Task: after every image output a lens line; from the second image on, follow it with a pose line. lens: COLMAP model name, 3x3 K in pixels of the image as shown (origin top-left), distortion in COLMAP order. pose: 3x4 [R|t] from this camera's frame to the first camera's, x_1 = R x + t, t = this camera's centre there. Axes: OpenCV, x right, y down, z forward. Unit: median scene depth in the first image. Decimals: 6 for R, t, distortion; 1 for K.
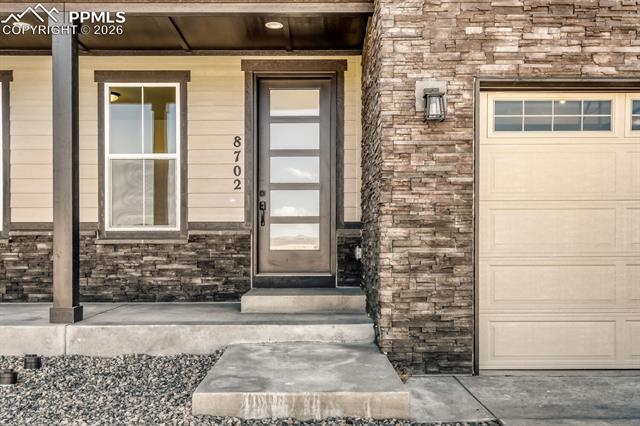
lens RADIAL K [[810.8, 0, 320.0], [0, 810.8, 213.0], [0, 0, 1]] dist [0.008630, -0.002757]
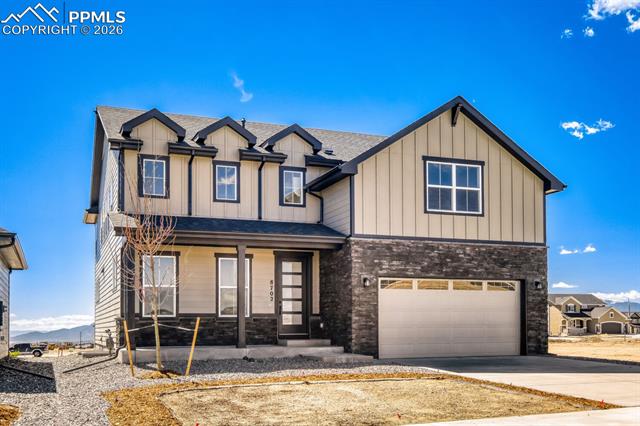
lens RADIAL K [[650.9, 0, 320.0], [0, 650.9, 213.0], [0, 0, 1]] dist [0.010198, 0.002059]
pose [[0.966904, 0.041620, 0.251723, -0.758870], [-0.008163, 0.991146, -0.132522, -0.051084], [-0.255010, 0.126081, 0.958683, -1.663345]]
